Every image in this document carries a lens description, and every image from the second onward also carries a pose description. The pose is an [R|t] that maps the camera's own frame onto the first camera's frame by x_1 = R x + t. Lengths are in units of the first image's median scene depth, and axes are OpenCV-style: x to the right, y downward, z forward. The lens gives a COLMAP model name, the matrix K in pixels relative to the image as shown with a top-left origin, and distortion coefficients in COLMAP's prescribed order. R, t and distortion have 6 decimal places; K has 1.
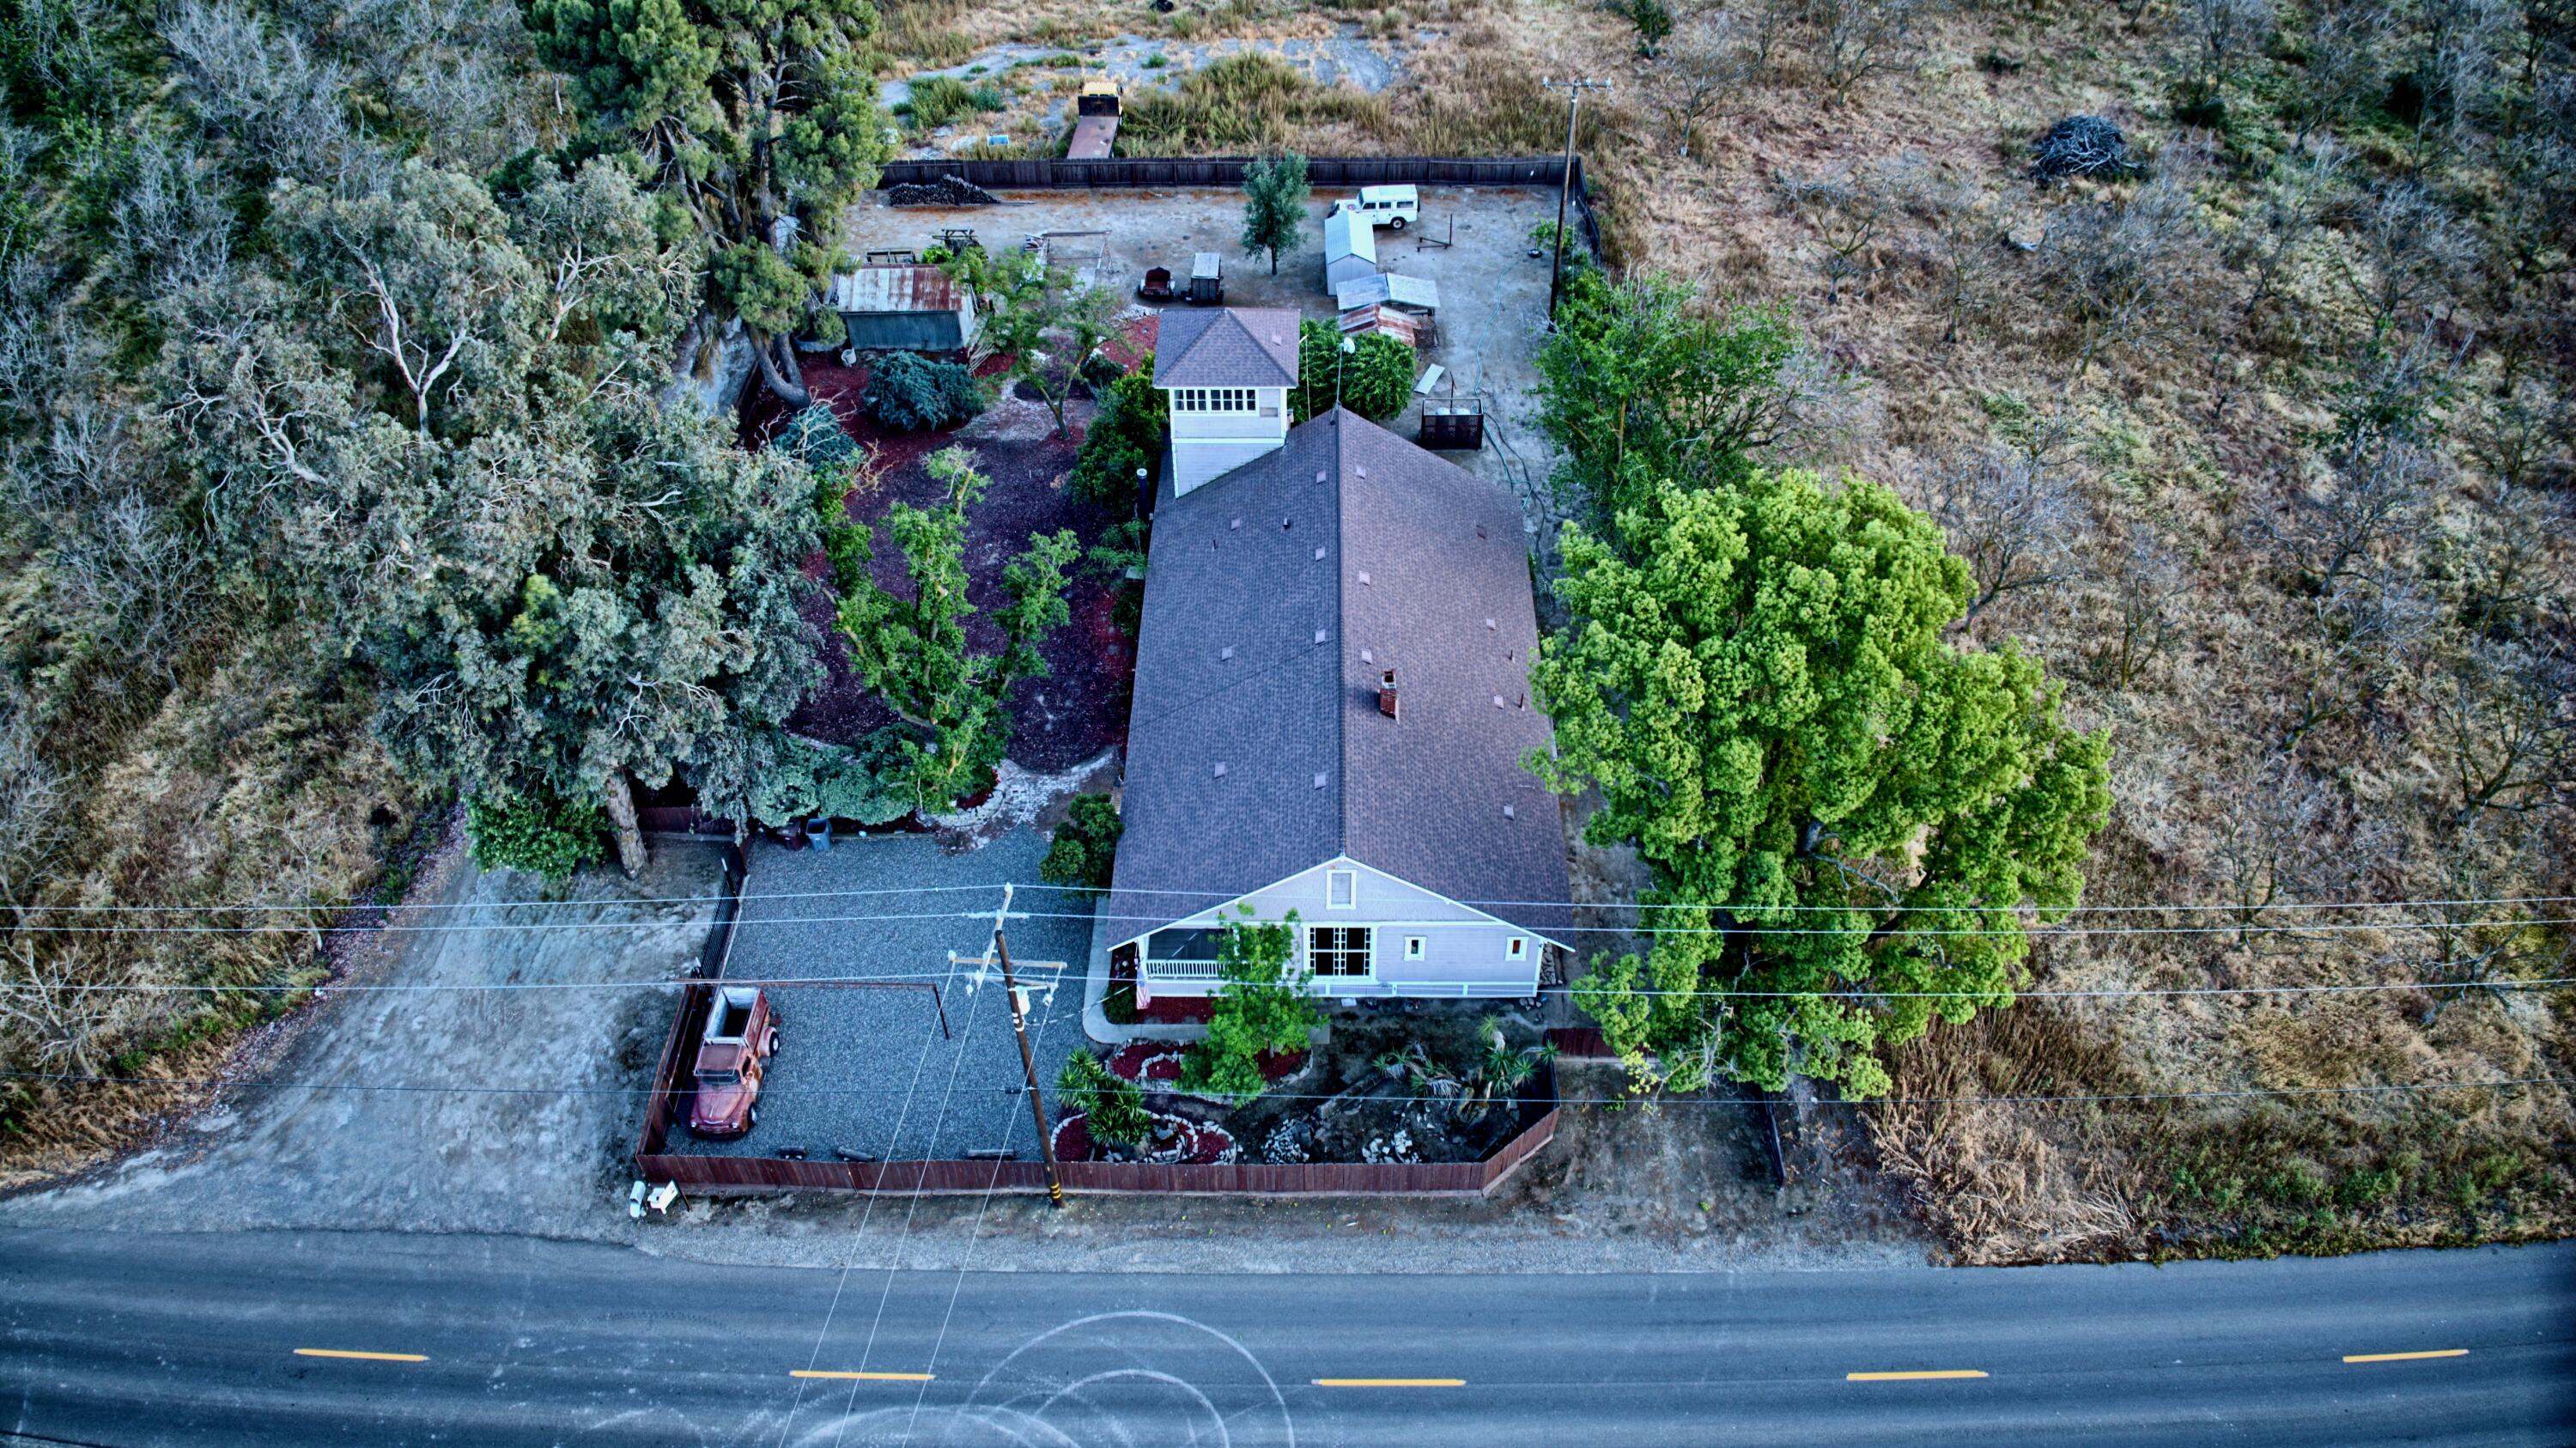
lens RADIAL K [[1830.9, 0, 1298.7], [0, 1830.9, 716.1], [0, 0, 1]] dist [-0.115084, -0.002495]
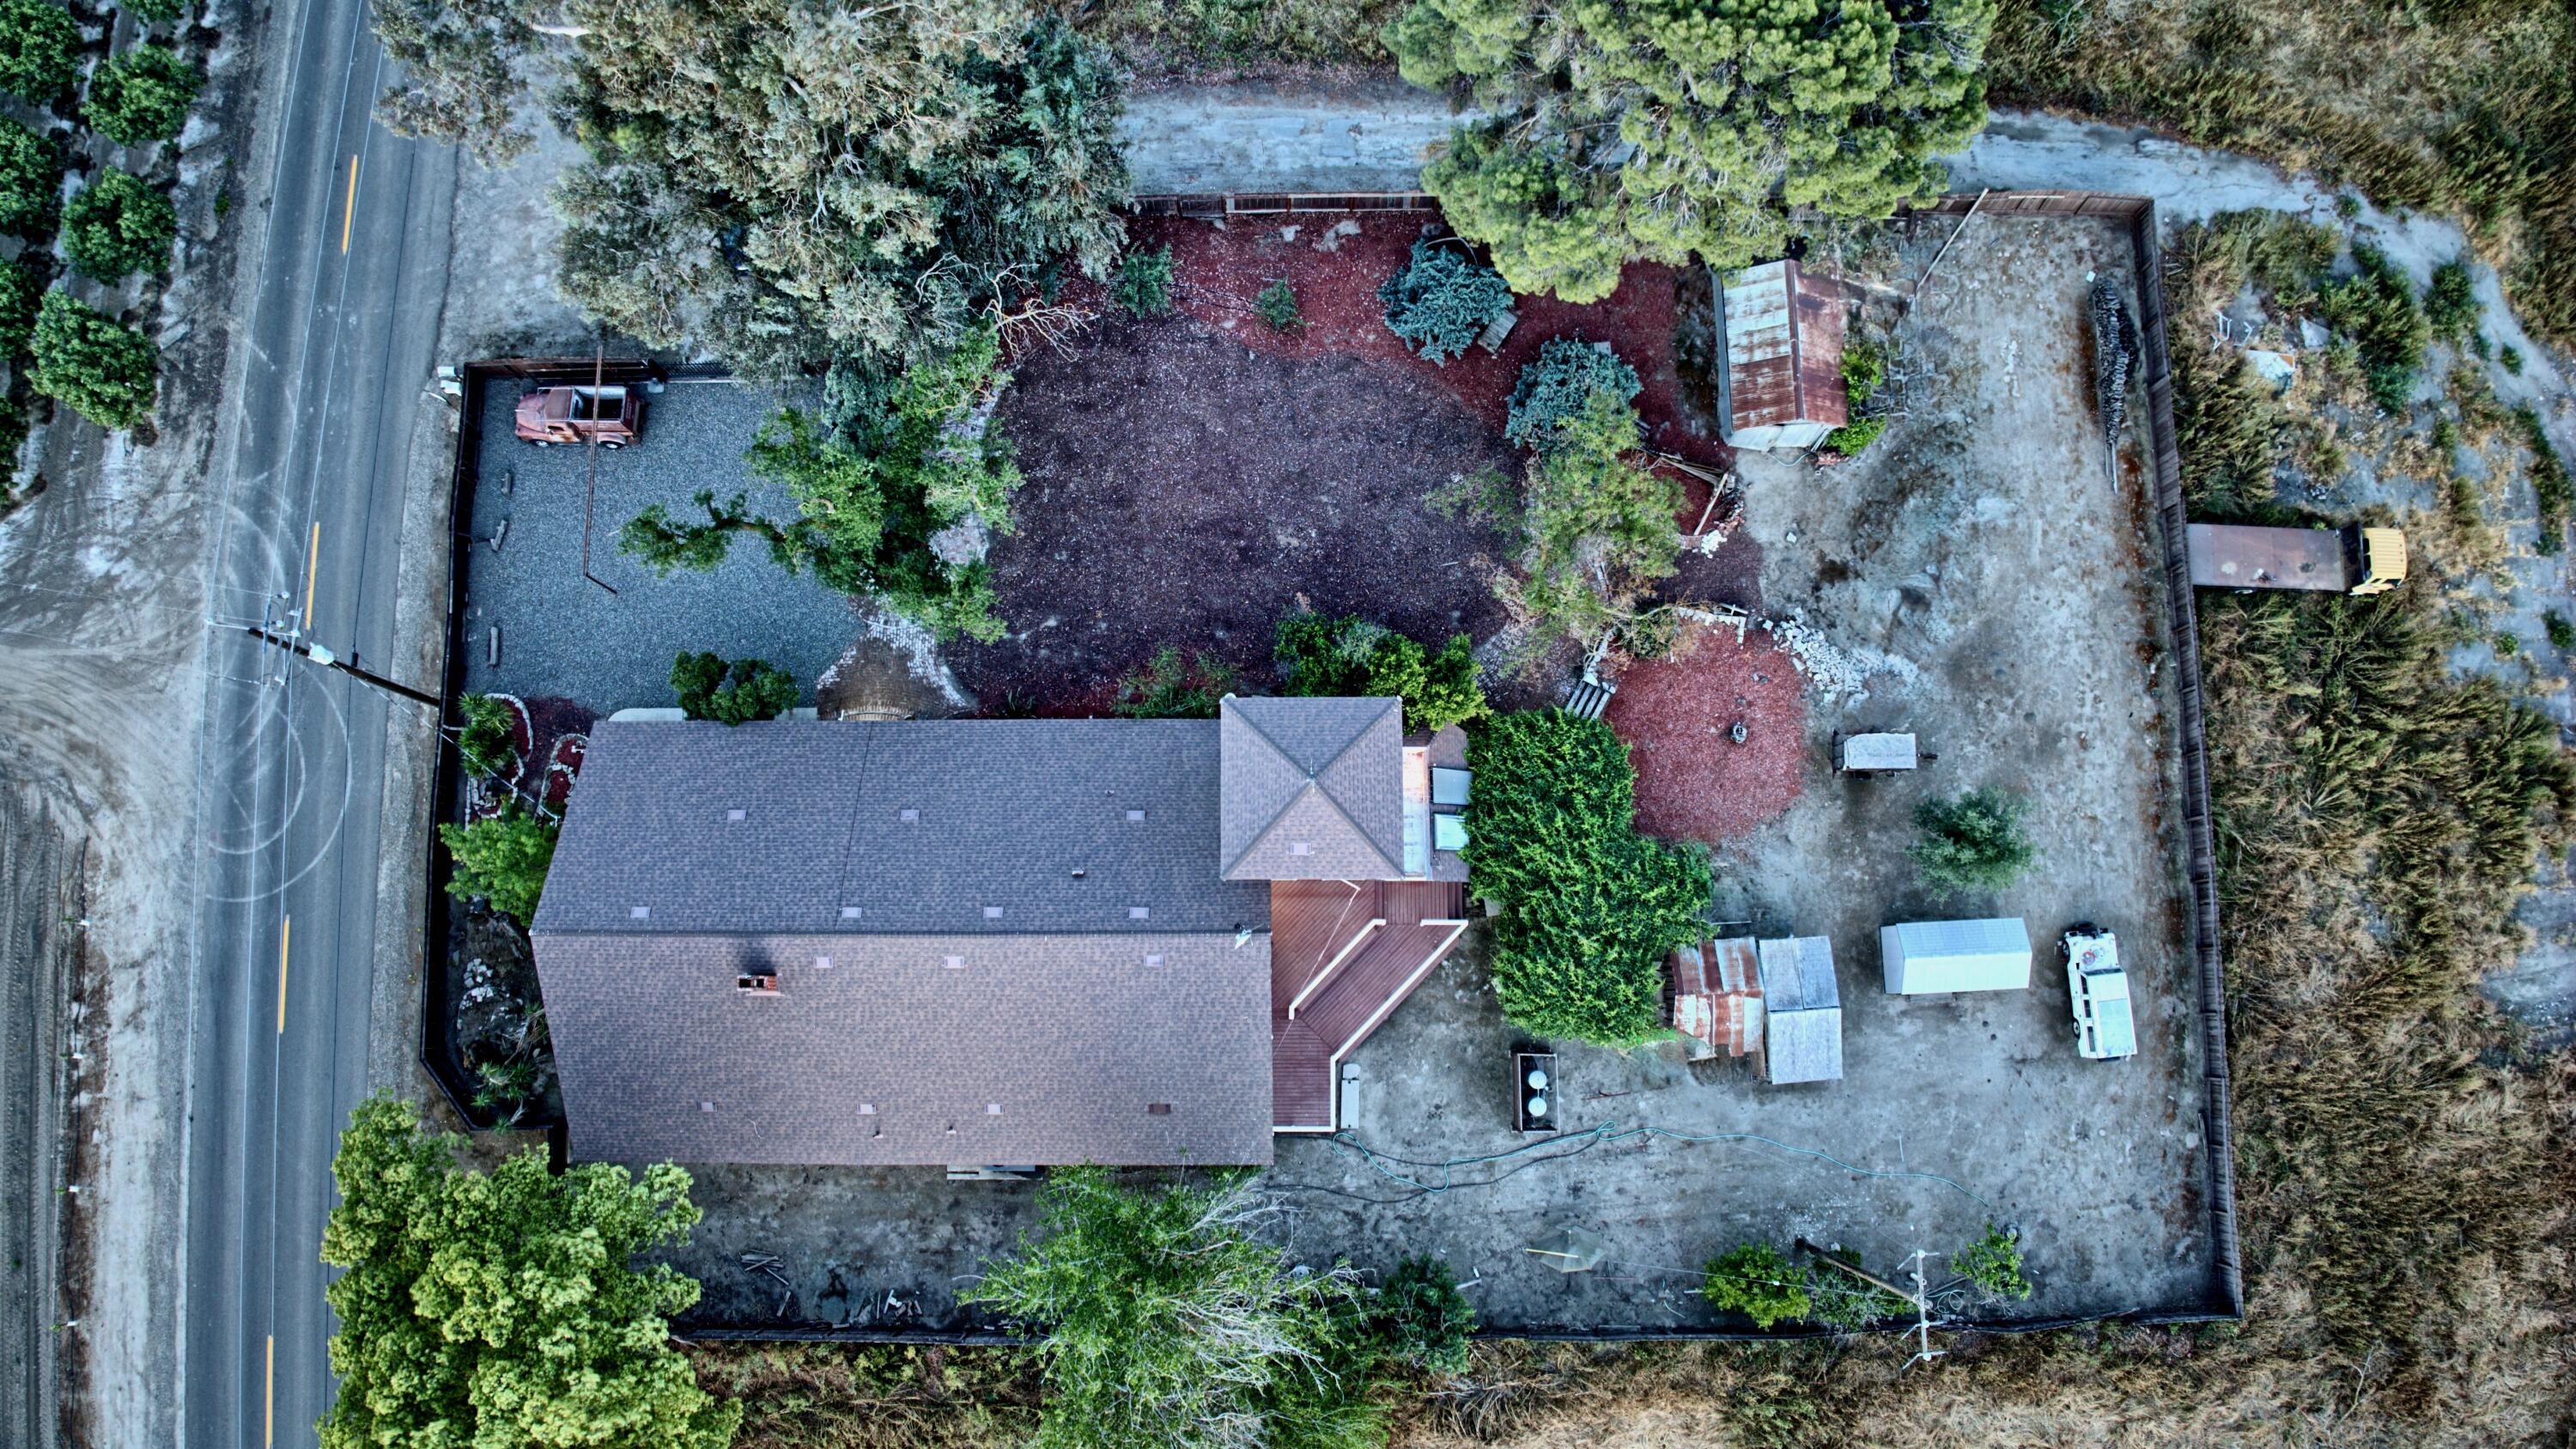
lens RADIAL K [[1831.0, 0, 1298.7], [0, 1831.0, 716.6], [0, 0, 1]] dist [-0.115084, -0.002495]
pose [[0.015669, 0.988935, -0.147523, 0.058133], [-0.697908, 0.116472, 0.706653, -0.950433], [0.716016, 0.091885, 0.692010, 0.567290]]
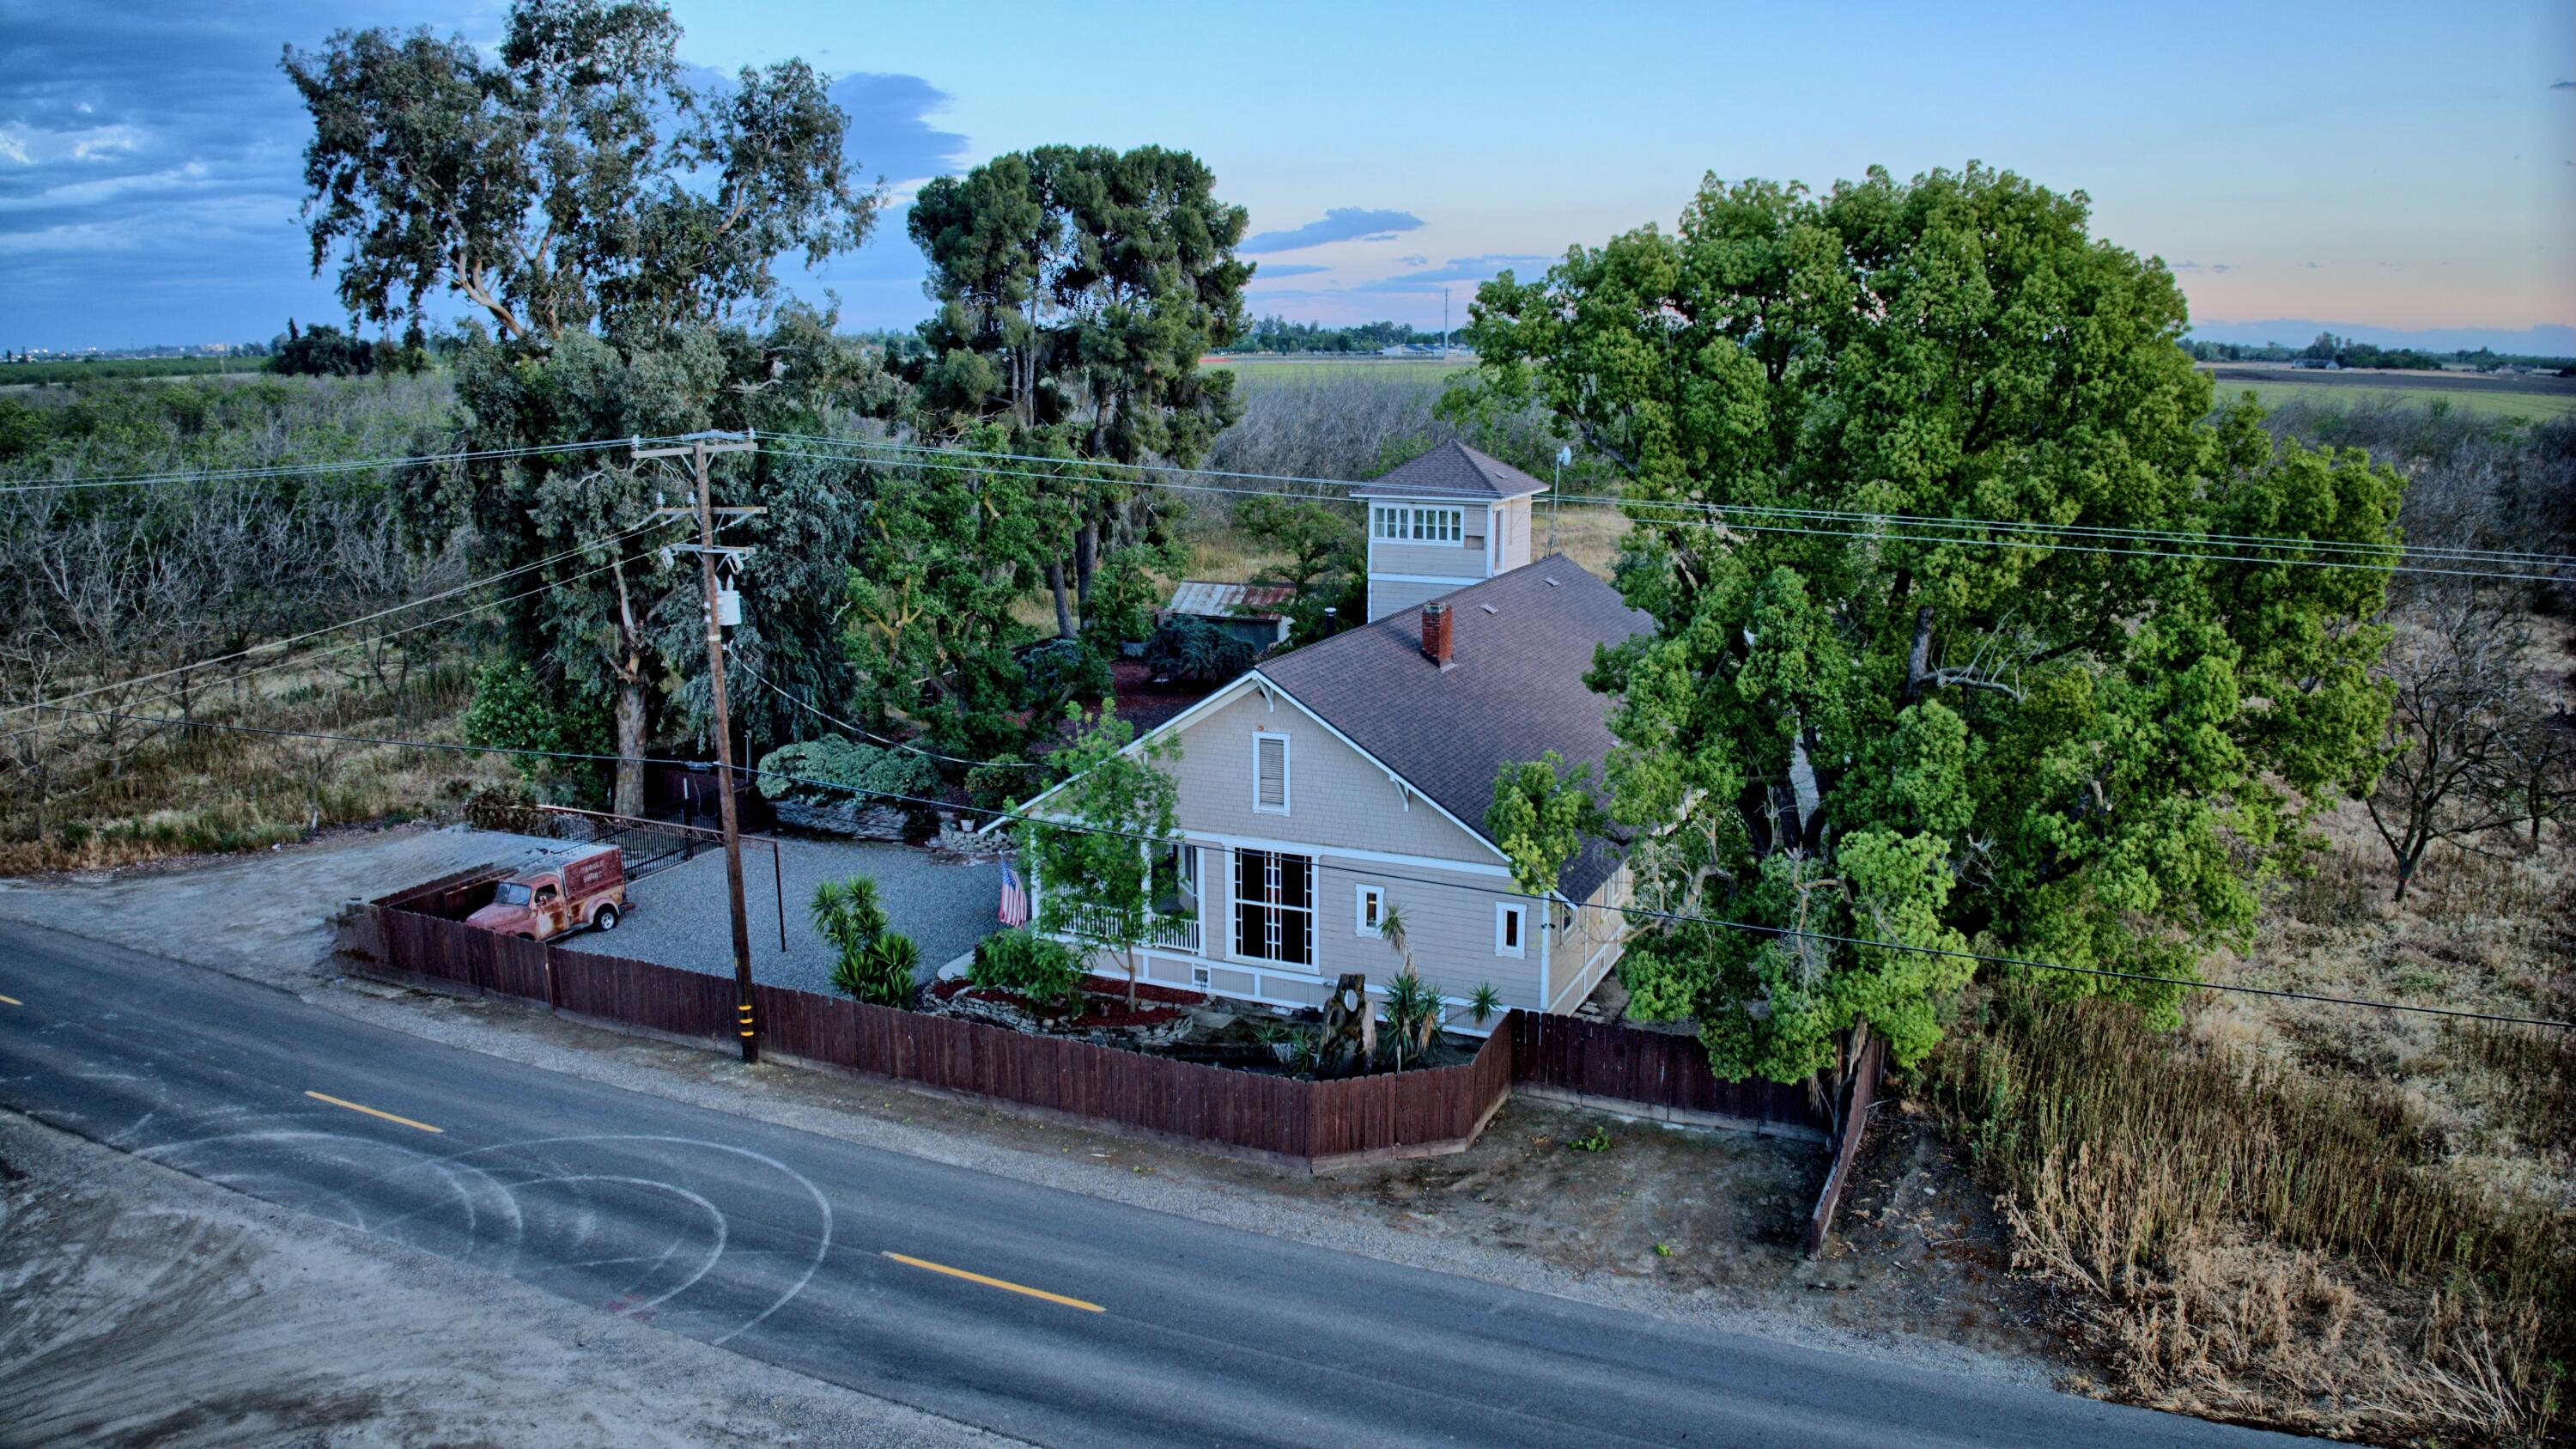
lens RADIAL K [[1831.0, 0, 1298.7], [0, 1831.0, 716.6], [0, 0, 1]] dist [-0.115084, -0.002495]
pose [[0.914139, 0.084835, -0.396424, 0.315729], [-0.284263, 0.831322, -0.477597, 0.415563], [0.289039, 0.549279, 0.784059, 0.420868]]
